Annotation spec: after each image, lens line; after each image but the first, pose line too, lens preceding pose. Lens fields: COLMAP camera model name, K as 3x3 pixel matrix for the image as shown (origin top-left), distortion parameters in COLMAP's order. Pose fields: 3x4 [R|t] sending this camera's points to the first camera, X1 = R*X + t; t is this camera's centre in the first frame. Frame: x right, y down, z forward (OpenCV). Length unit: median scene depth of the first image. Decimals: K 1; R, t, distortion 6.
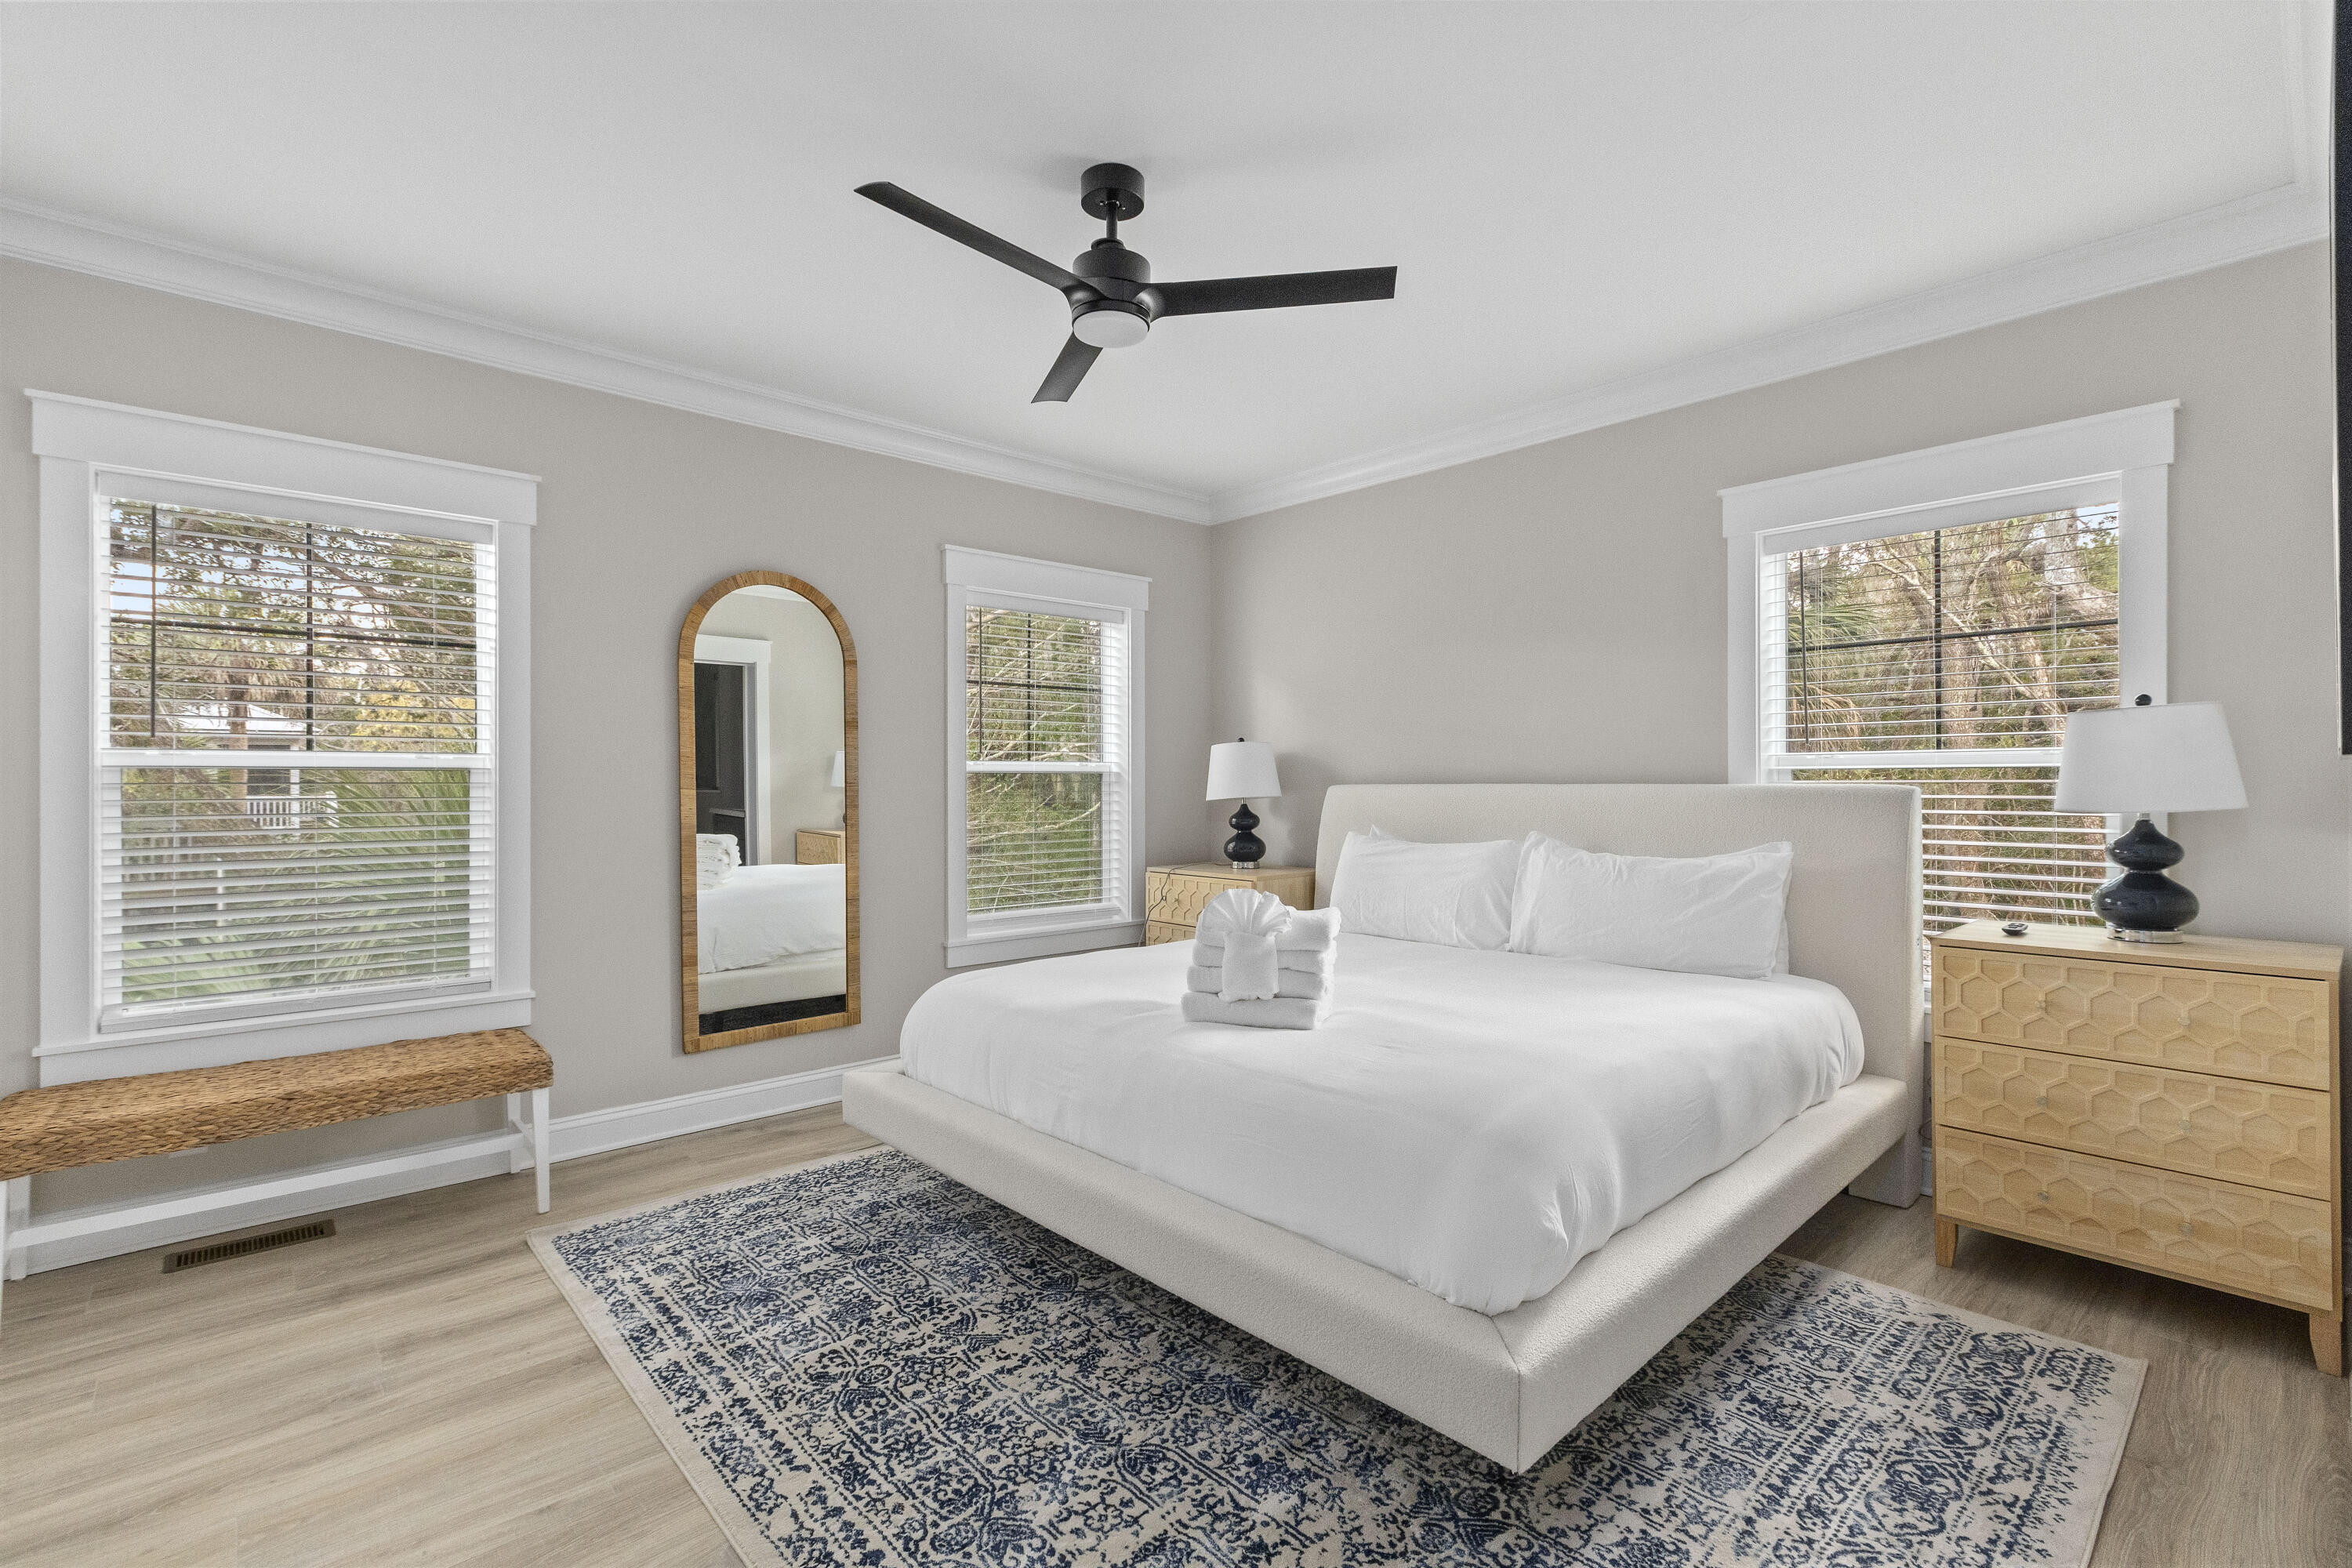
lens RADIAL K [[1074.3, 0, 1200.2], [0, 1074.3, 791.5], [0, 0, 1]] dist [0.018286, 0.000279]
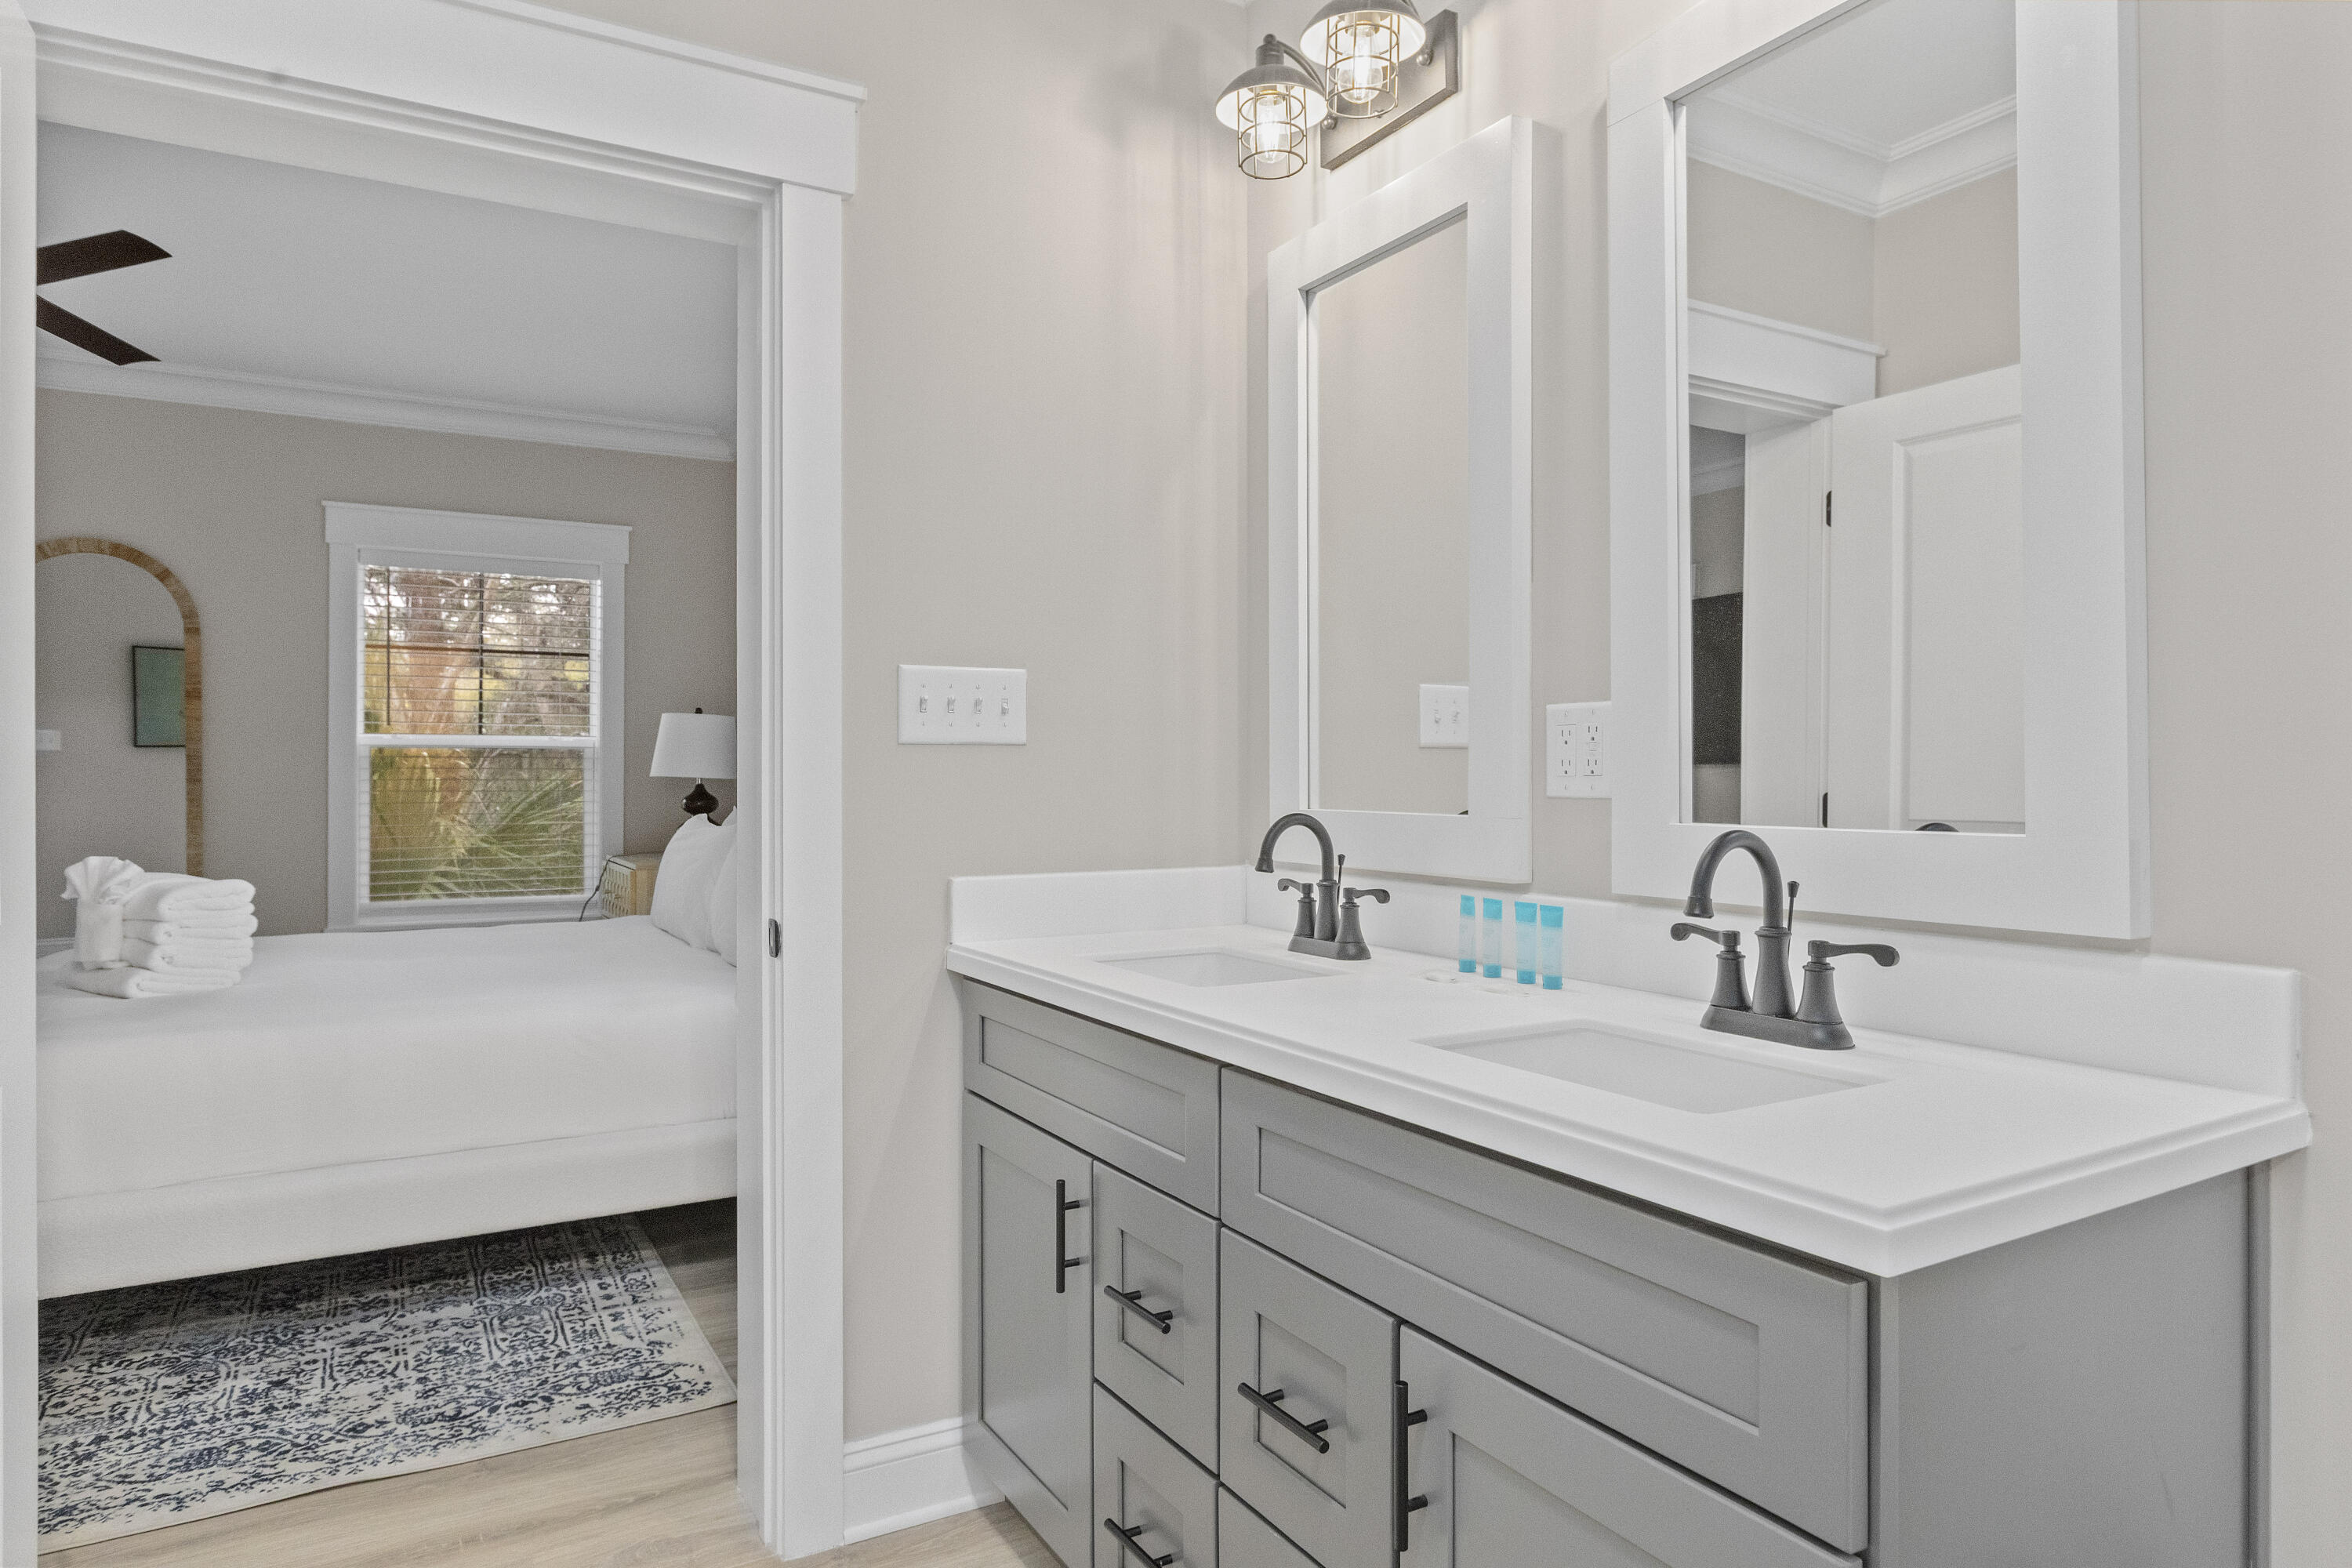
lens RADIAL K [[1411.7, 0, 1180.7], [0, 1411.7, 776.7], [0, 0, 1]] dist [0.000875, 0.008283]
pose [[0.972541, 0.012447, -0.232400, 1.325784], [-0.014193, 0.999882, -0.005842, 0.012770], [0.232300, 0.008980, 0.972603, -0.040126]]
